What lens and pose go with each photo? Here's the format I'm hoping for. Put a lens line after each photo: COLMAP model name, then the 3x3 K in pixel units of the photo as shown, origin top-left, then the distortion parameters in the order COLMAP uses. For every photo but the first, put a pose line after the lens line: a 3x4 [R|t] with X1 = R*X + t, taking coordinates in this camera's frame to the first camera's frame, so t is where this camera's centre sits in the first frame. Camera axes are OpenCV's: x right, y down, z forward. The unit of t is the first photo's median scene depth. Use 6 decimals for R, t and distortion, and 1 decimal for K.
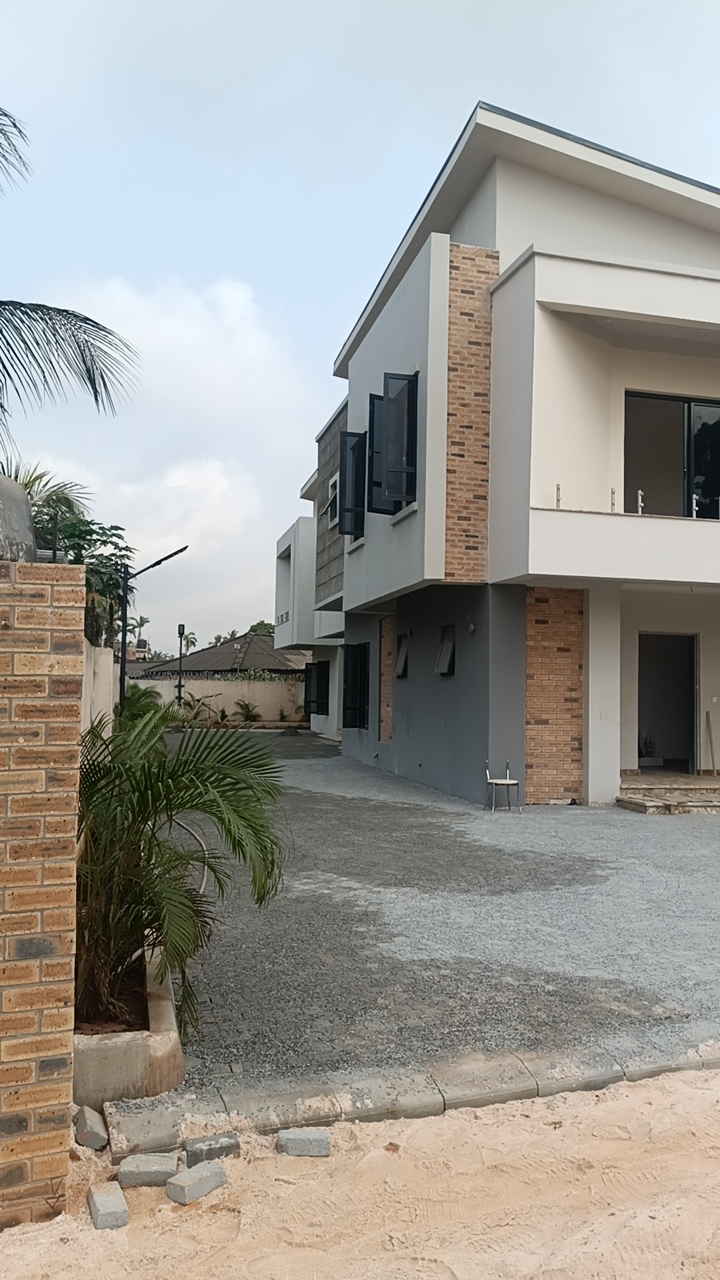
lens RADIAL K [[933.1, 0, 357.6], [0, 933.1, 641.2], [0, 0, 1]] dist [0.042149, -0.036127]
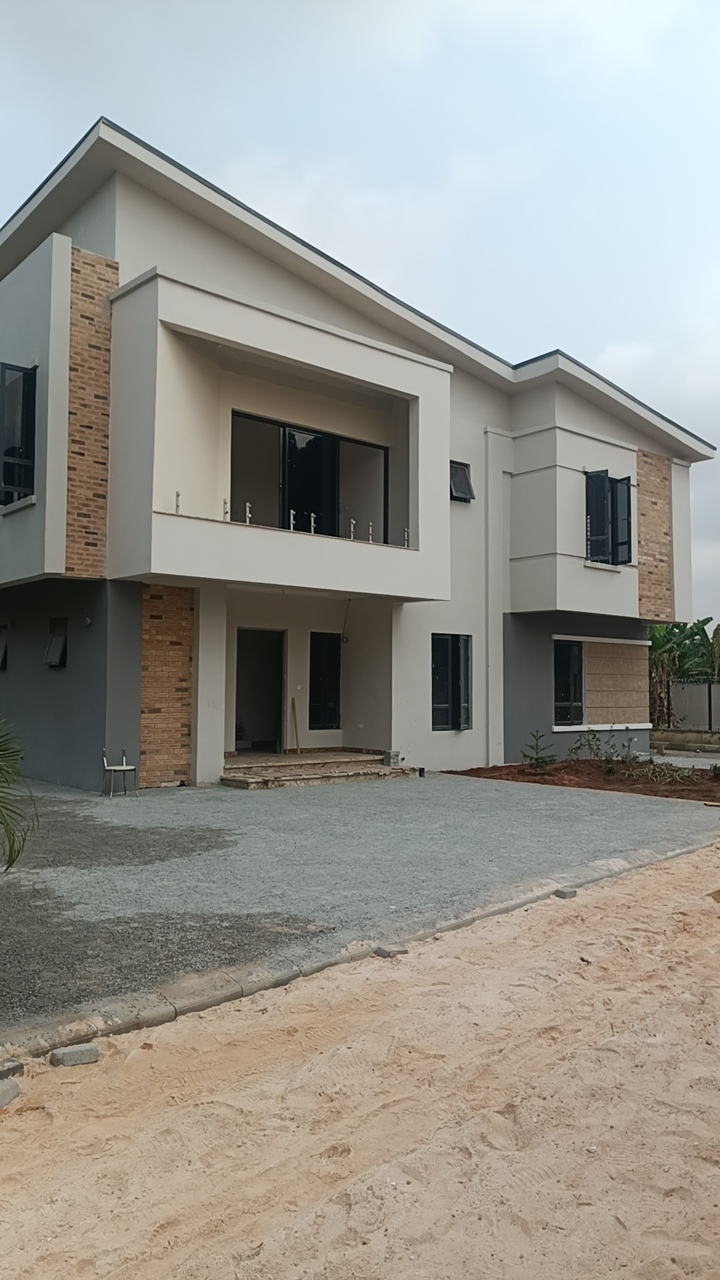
lens RADIAL K [[933.1, 0, 359.8], [0, 933.1, 634.0], [0, 0, 1]] dist [0.042149, -0.036127]
pose [[0.895377, 0.013190, 0.445114, -0.077478], [-0.013892, 0.999902, -0.001685, -0.002972], [-0.445092, -0.004675, 0.895473, -0.067918]]
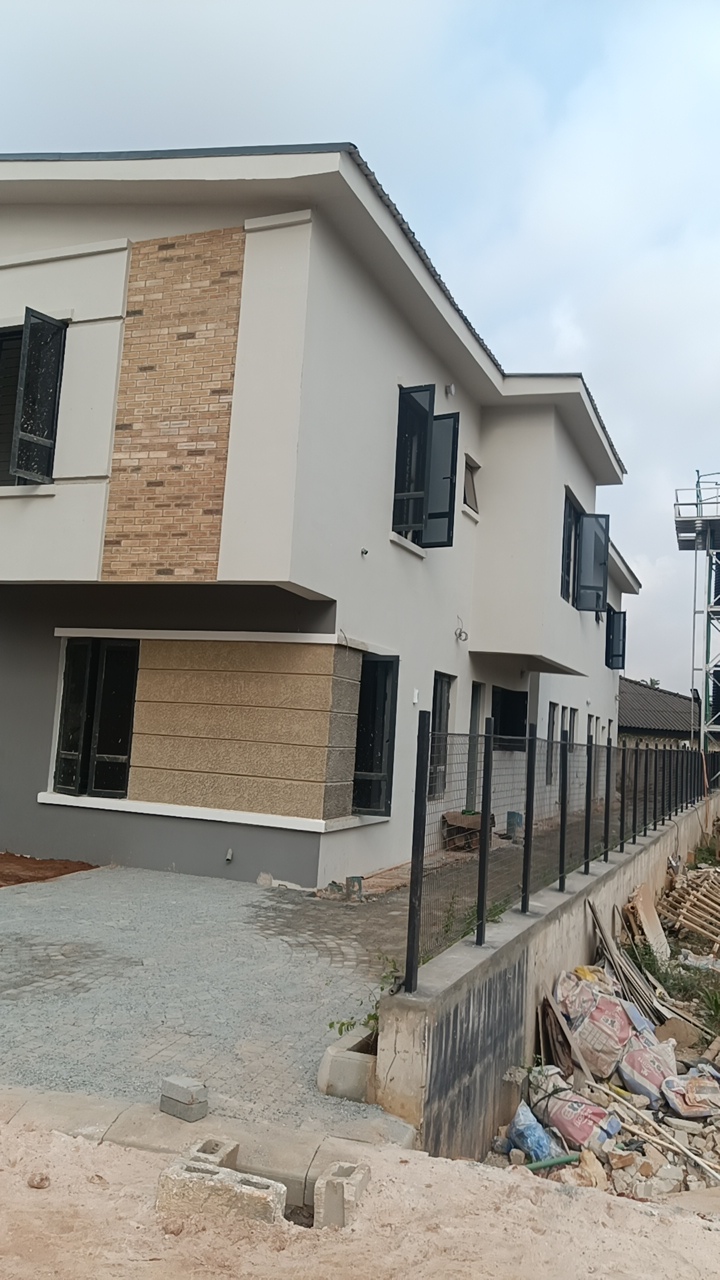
lens RADIAL K [[933.1, 0, 362.3], [0, 933.1, 643.0], [0, 0, 1]] dist [0.042149, -0.036127]
pose [[0.813383, -0.024044, -0.581231, 0.494392], [-0.016386, 0.997802, -0.064207, 0.016662], [0.581497, 0.061749, 0.811202, 0.165953]]
